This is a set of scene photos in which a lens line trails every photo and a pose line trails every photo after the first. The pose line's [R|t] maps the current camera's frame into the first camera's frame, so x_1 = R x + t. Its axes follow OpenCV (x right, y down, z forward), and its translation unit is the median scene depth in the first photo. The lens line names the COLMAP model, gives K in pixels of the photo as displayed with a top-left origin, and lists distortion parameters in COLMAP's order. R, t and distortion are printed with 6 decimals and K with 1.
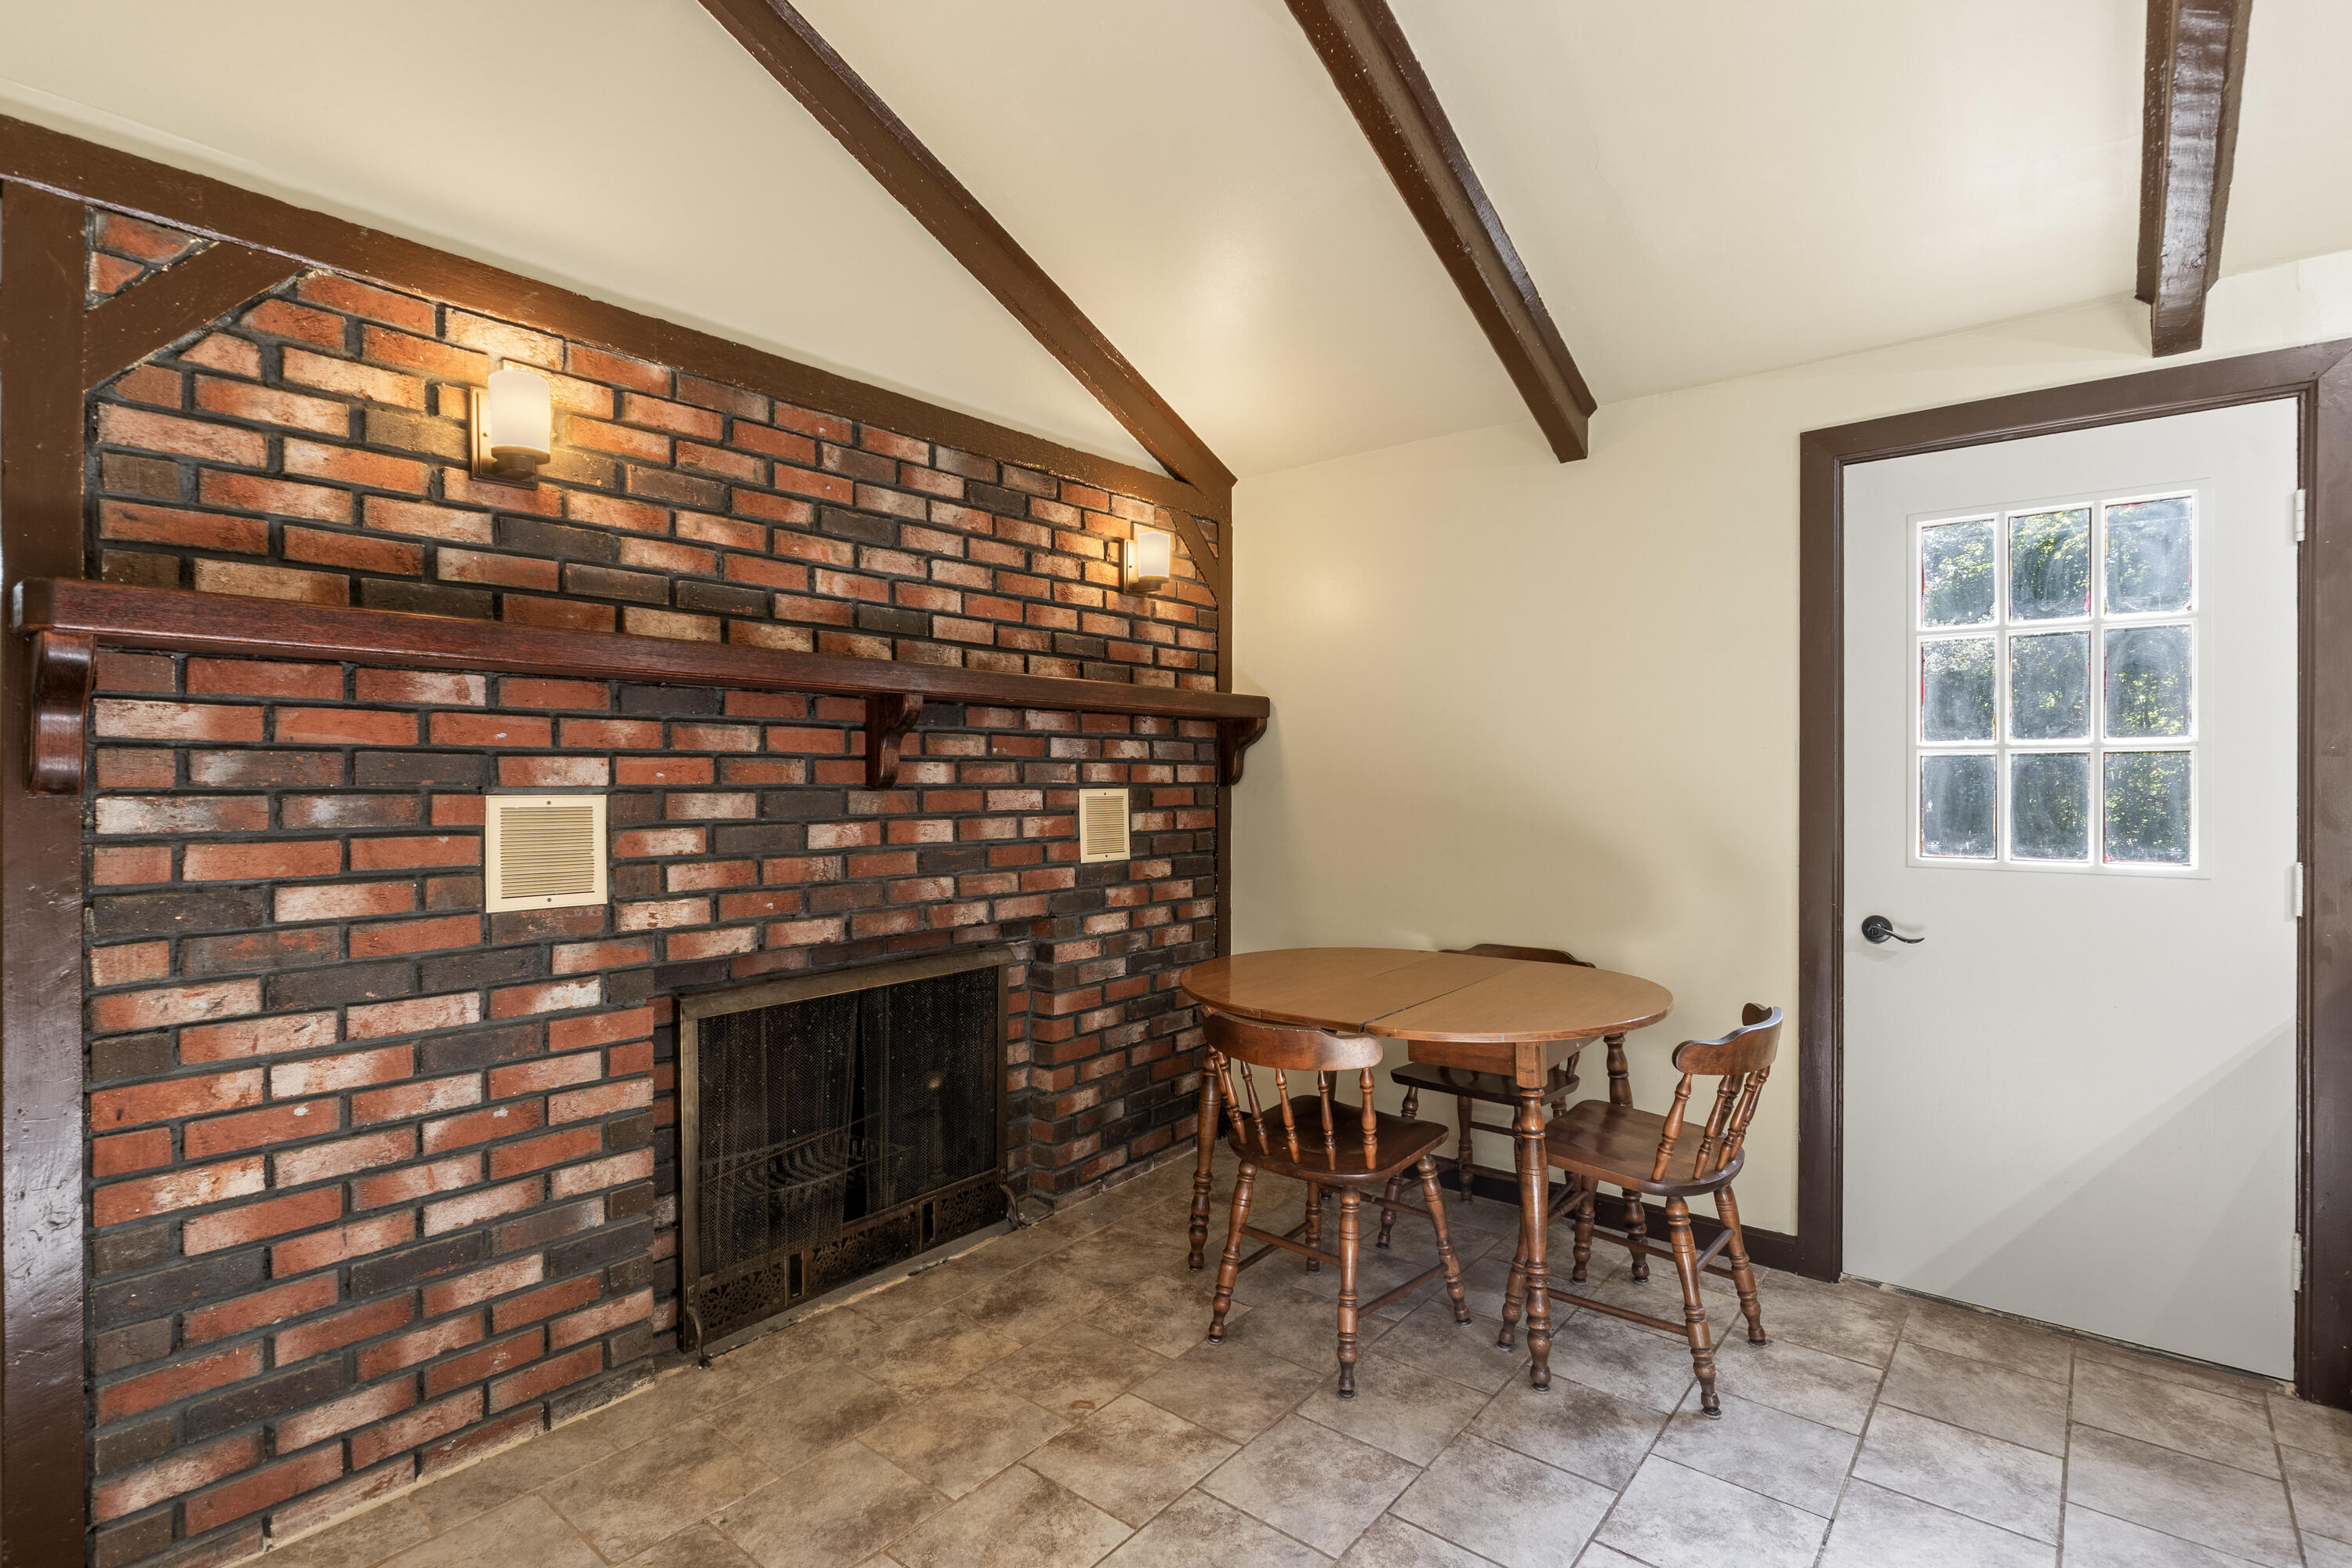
lens RADIAL K [[1132.4, 0, 1179.7], [0, 1132.4, 779.6], [0, 0, 1]] dist [-0.002920, -0.000318]
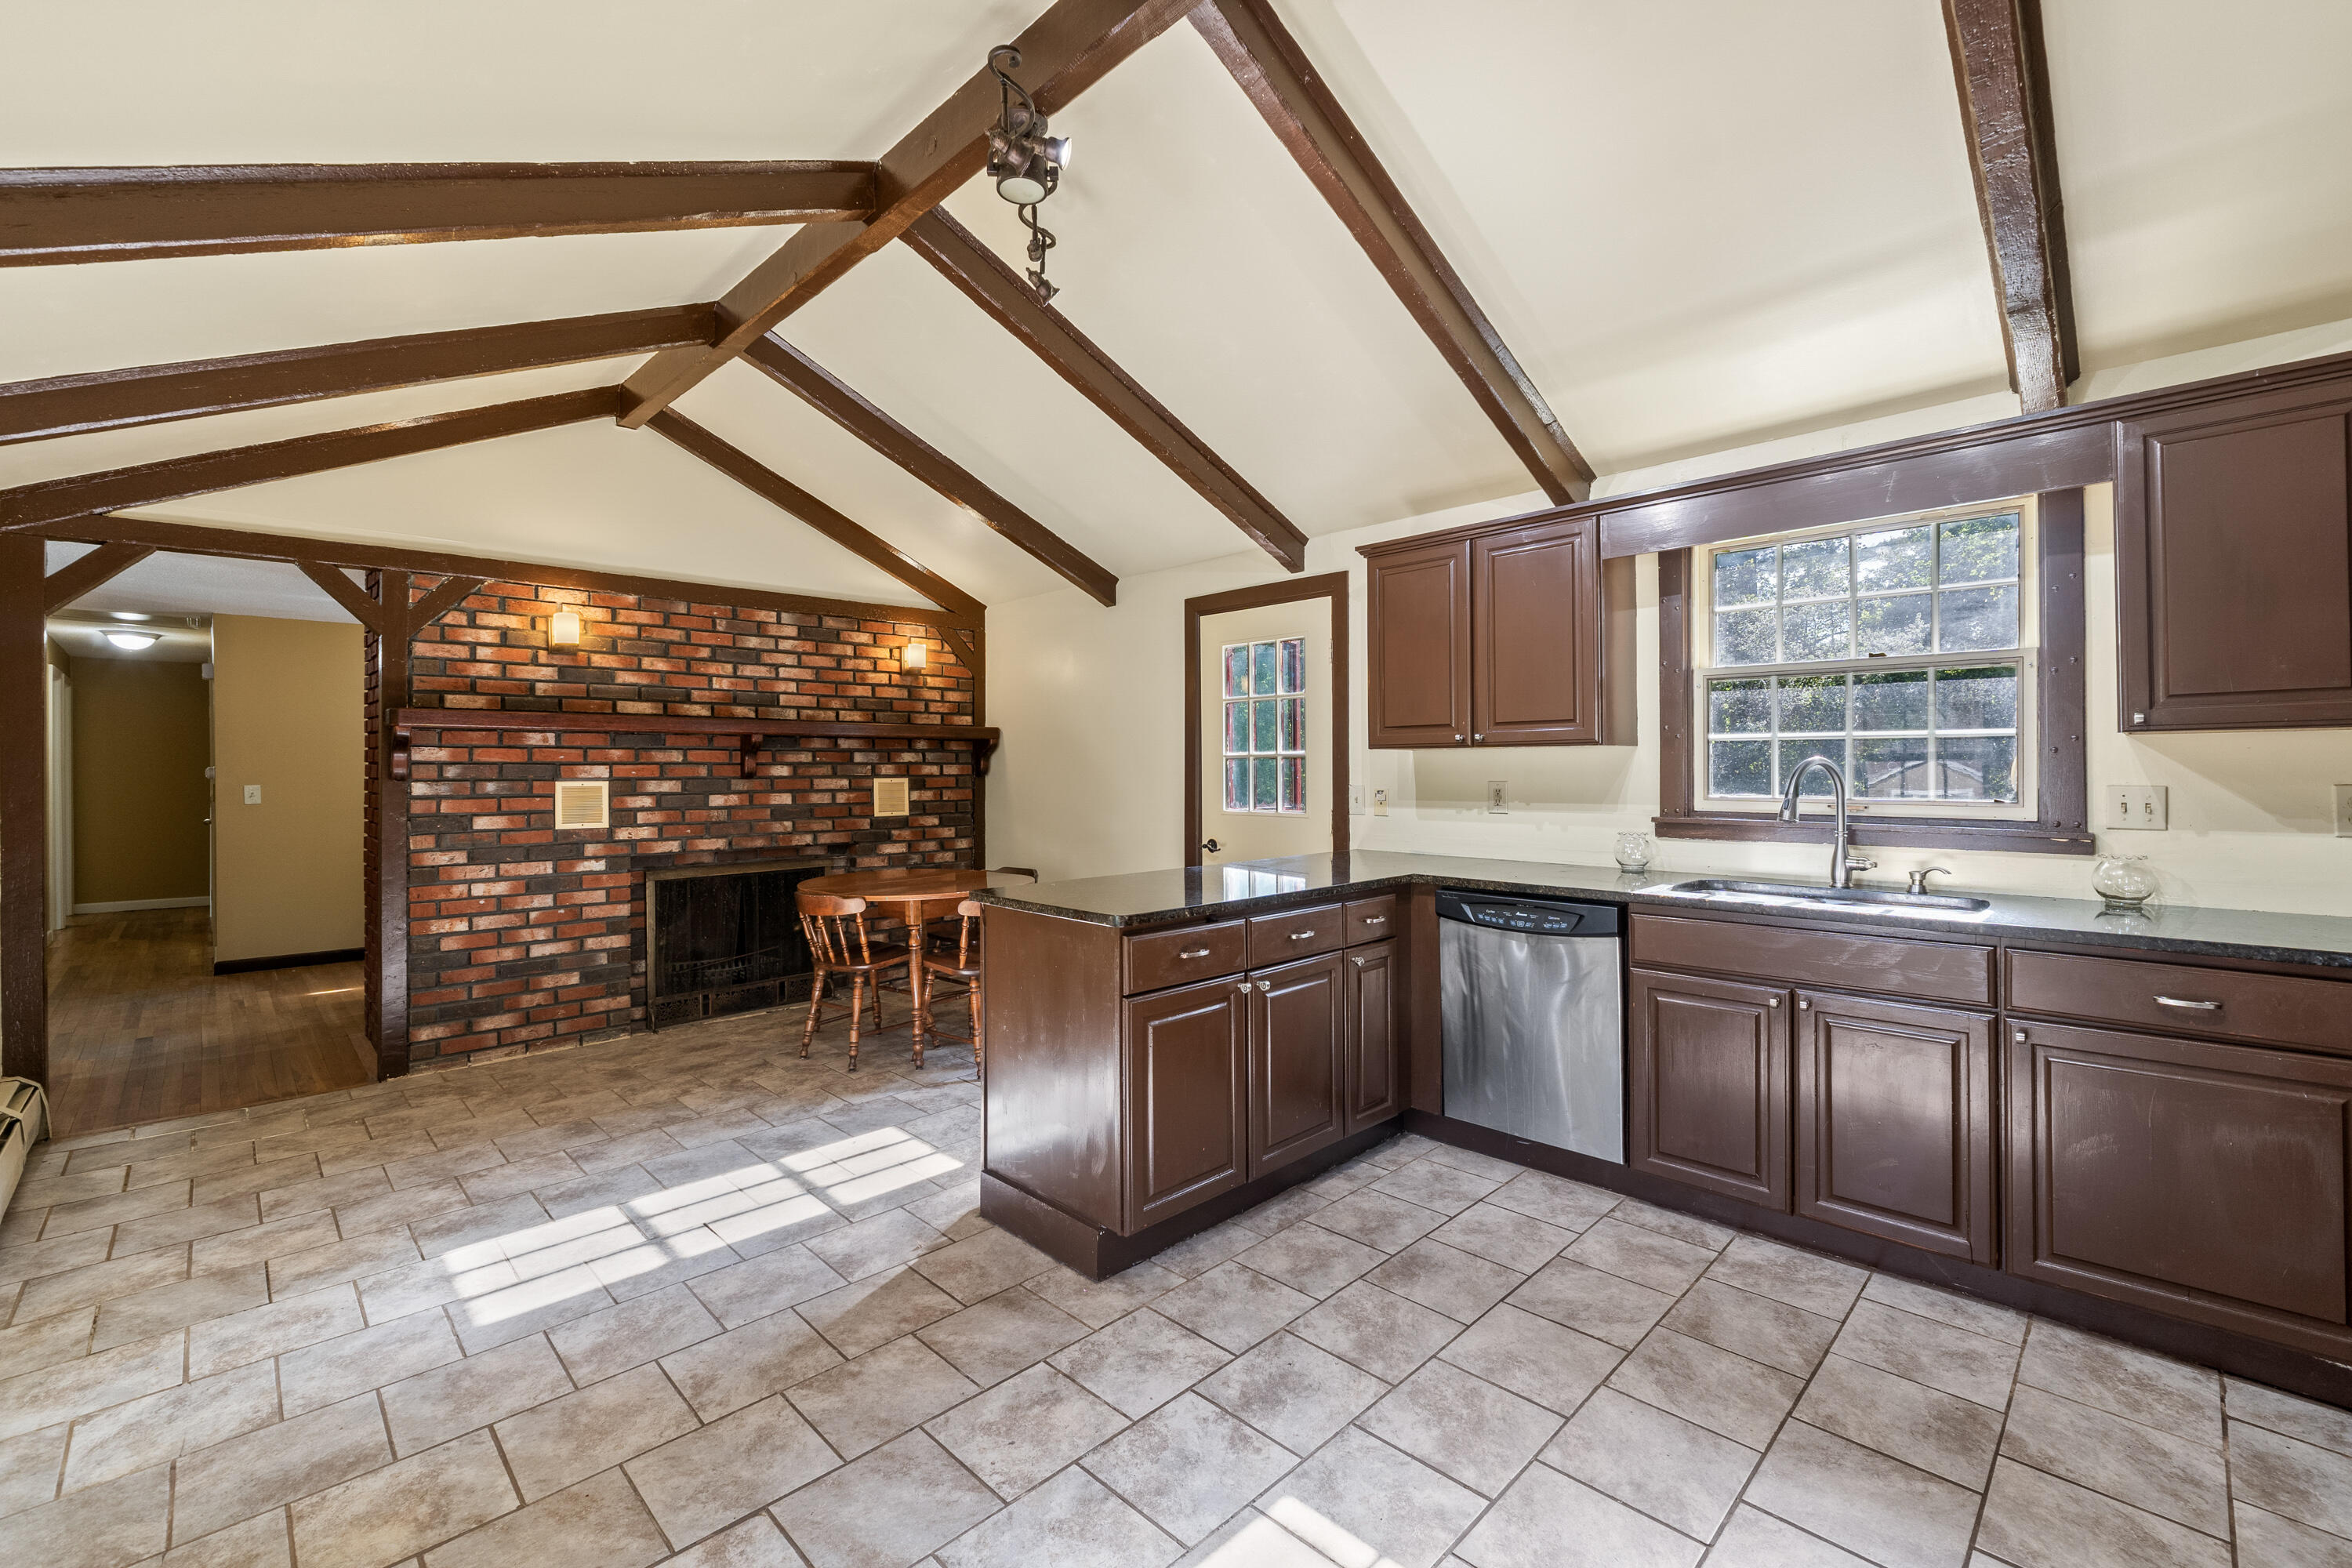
lens RADIAL K [[984.9, 0, 1169.4], [0, 984.9, 760.6], [0, 0, 1]] dist [-0.008252, 0.000185]
pose [[0.993613, -0.009558, -0.112440, 0.844796], [0.008051, 0.999872, -0.013852, 0.007931], [0.112558, 0.012858, 0.993562, -0.860153]]
